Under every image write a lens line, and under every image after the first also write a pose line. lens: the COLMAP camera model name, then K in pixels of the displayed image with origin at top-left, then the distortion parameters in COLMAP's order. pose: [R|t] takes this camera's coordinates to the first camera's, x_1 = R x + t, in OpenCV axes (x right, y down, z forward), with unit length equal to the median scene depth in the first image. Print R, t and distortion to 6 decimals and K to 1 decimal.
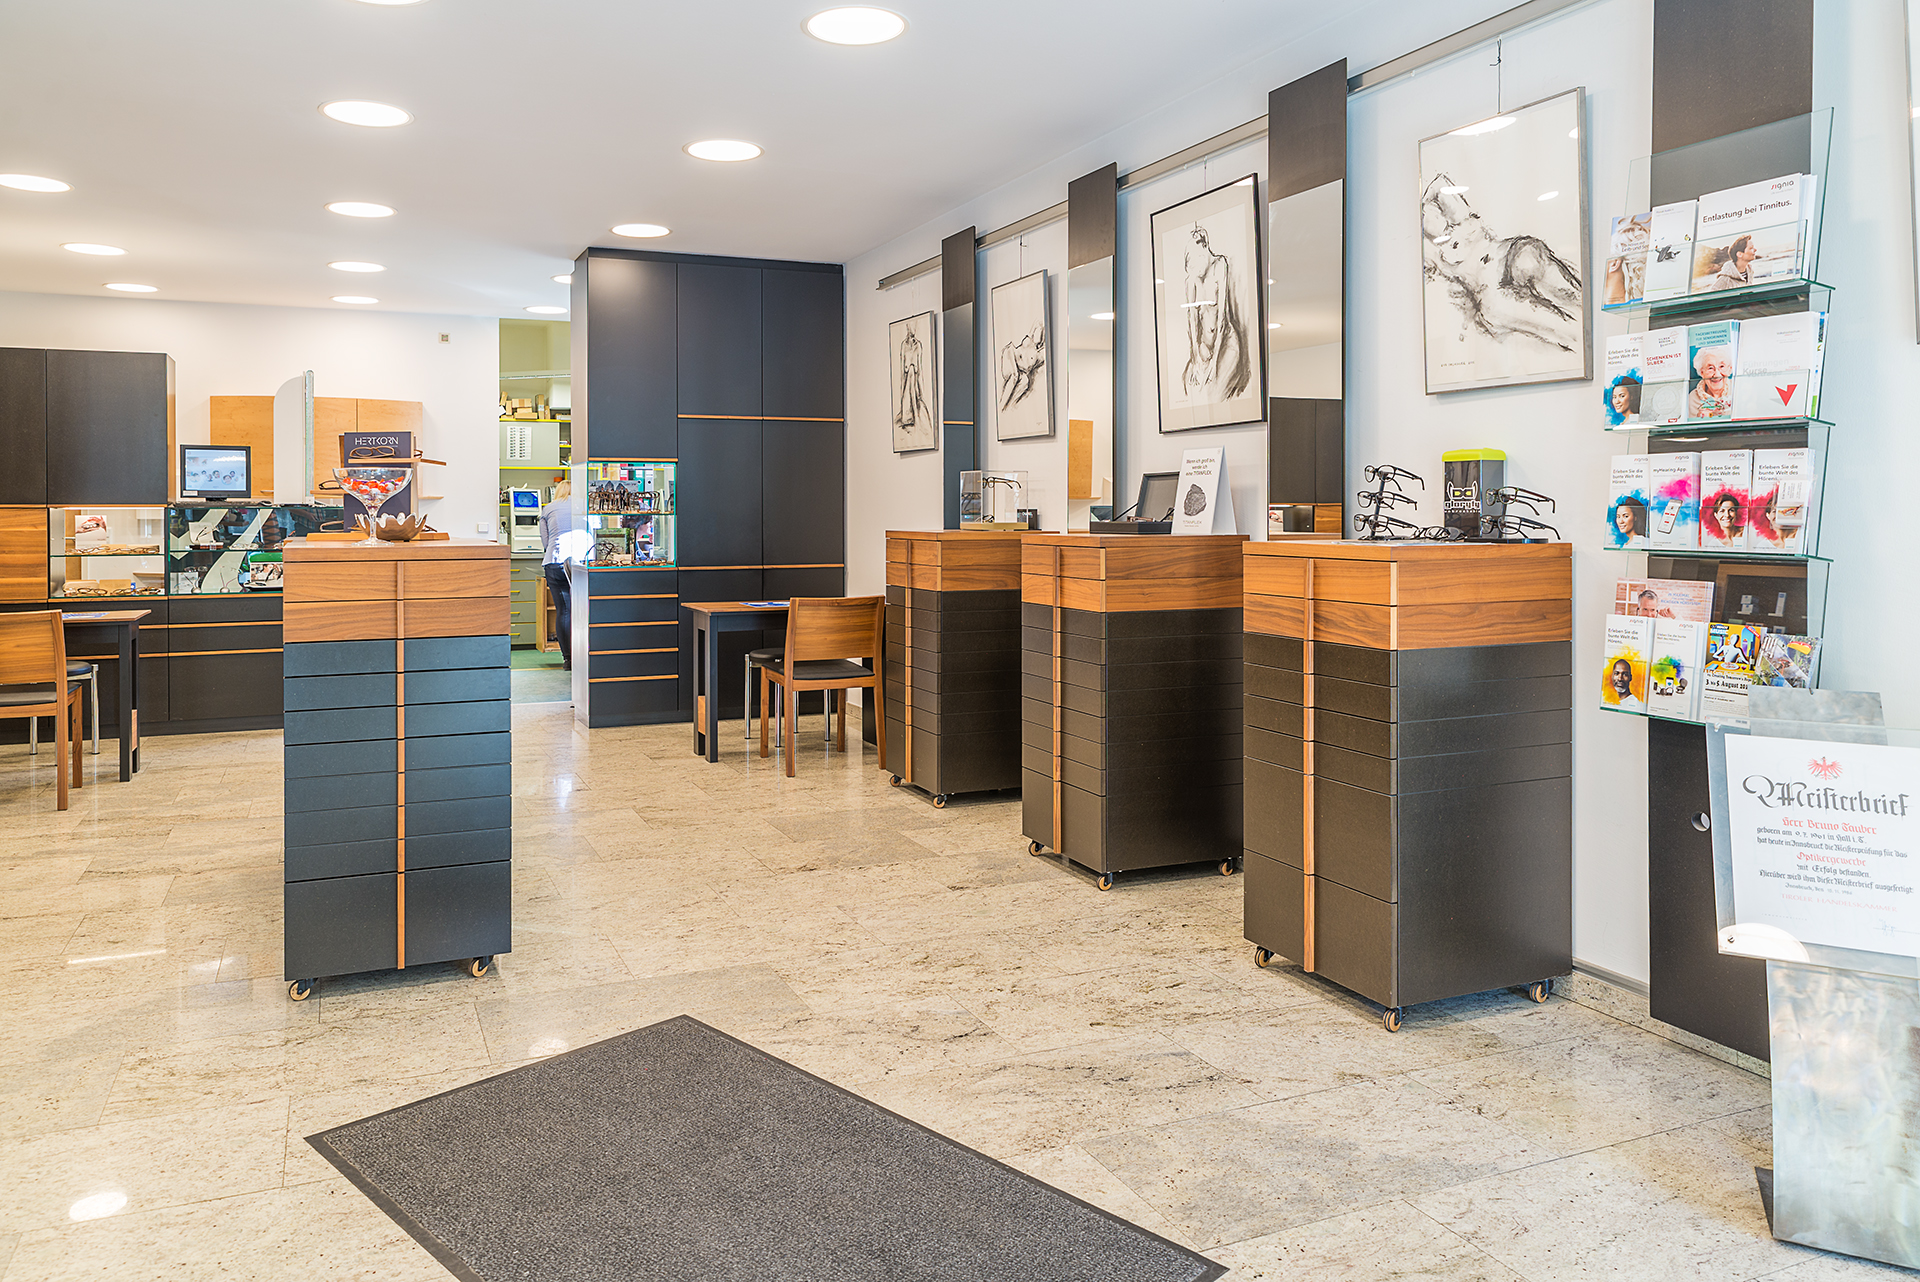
lens RADIAL K [[1314.9, 0, 865.3], [0, 1314.9, 530.5], [0, 0, 1]] dist [0.001509, -0.000499]
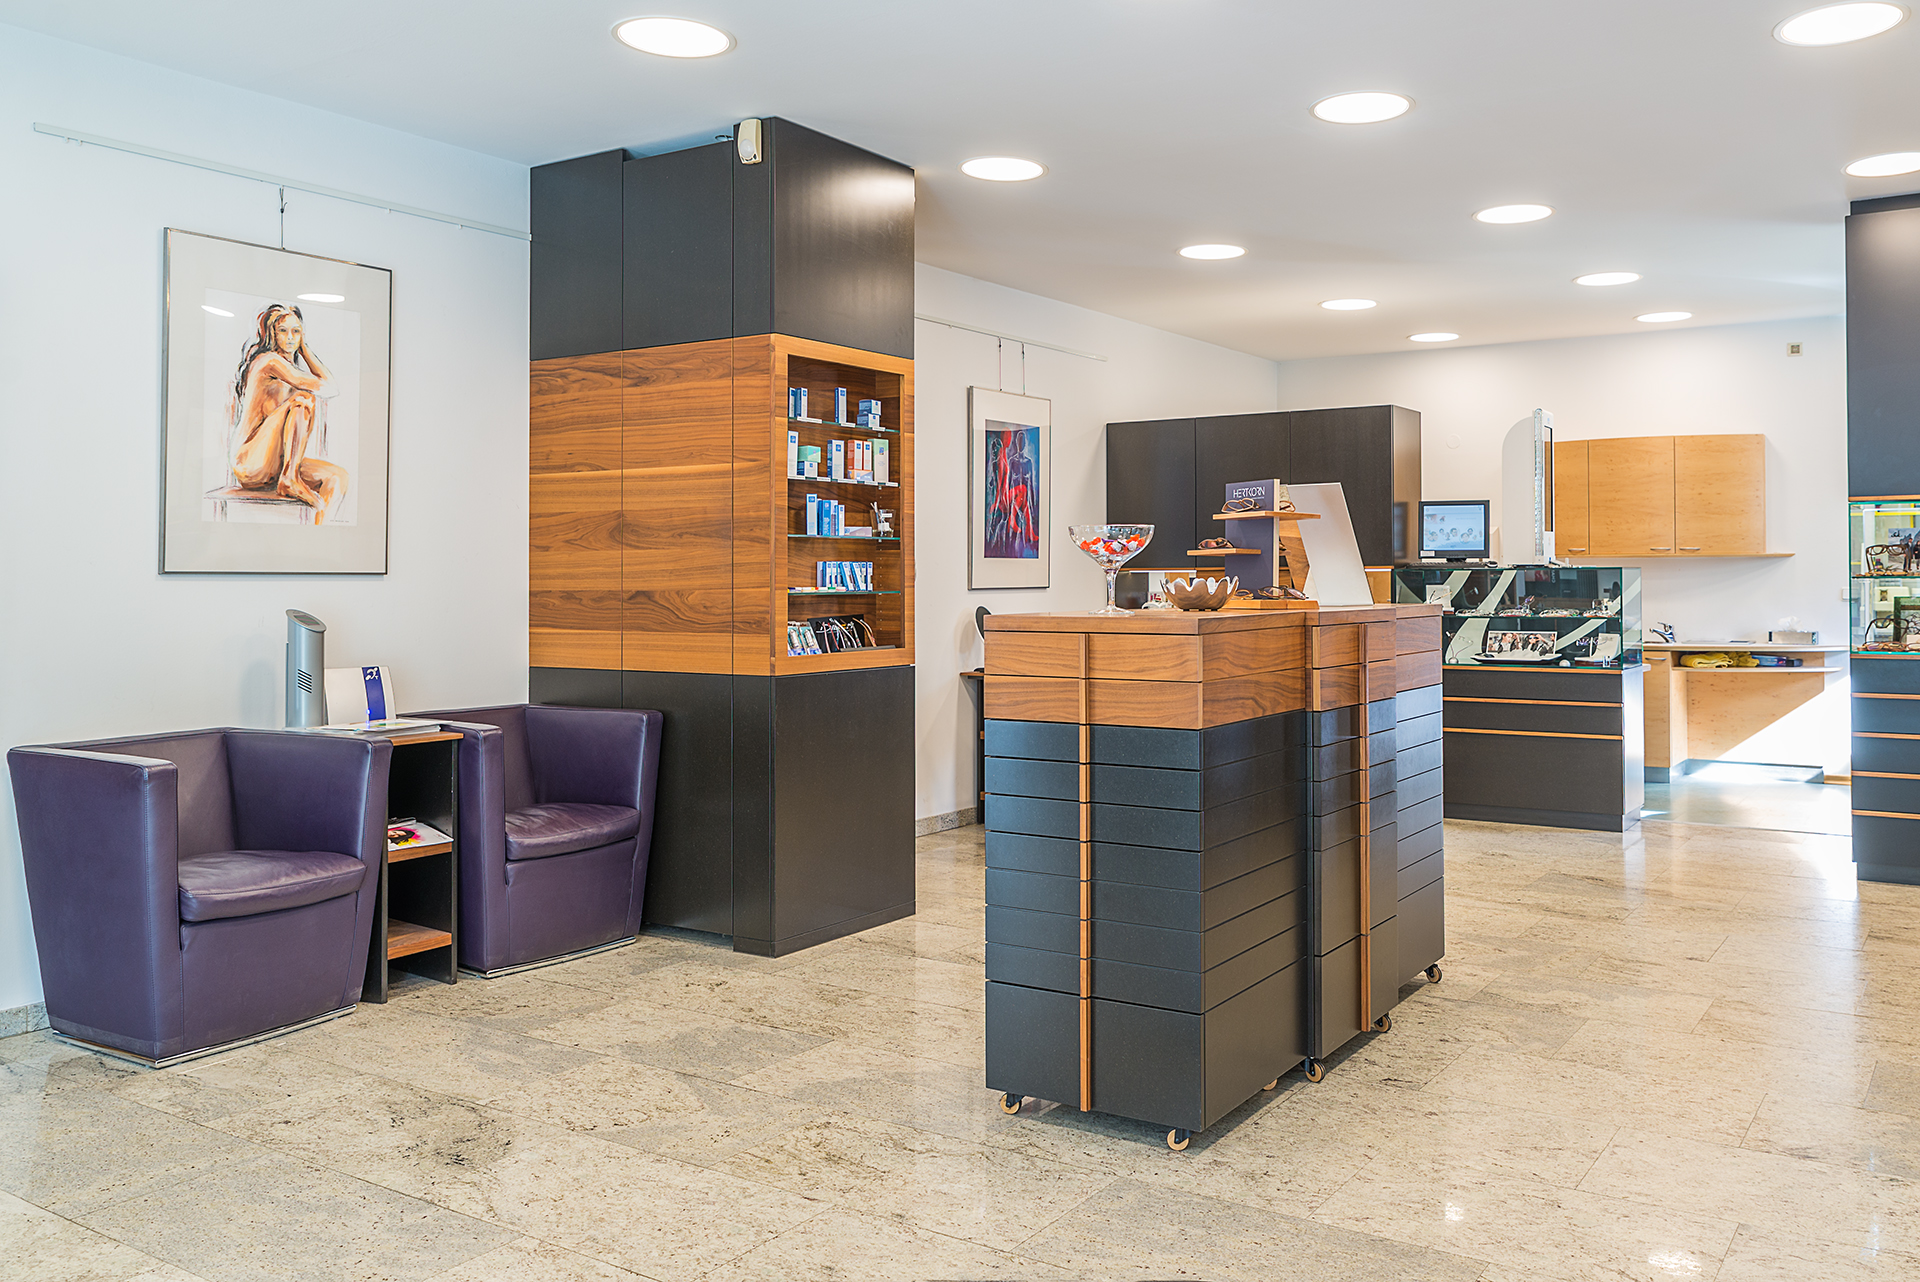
lens RADIAL K [[1506.2, 0, 1094.7], [0, 1506.2, 562.5], [0, 0, 1]] dist [0.002325, -0.003687]
pose [[0.594931, -0.009087, -0.803725, 0.440020], [-0.006859, 0.999842, -0.016381, -0.007006], [0.803748, 0.015258, 0.594775, 0.417430]]
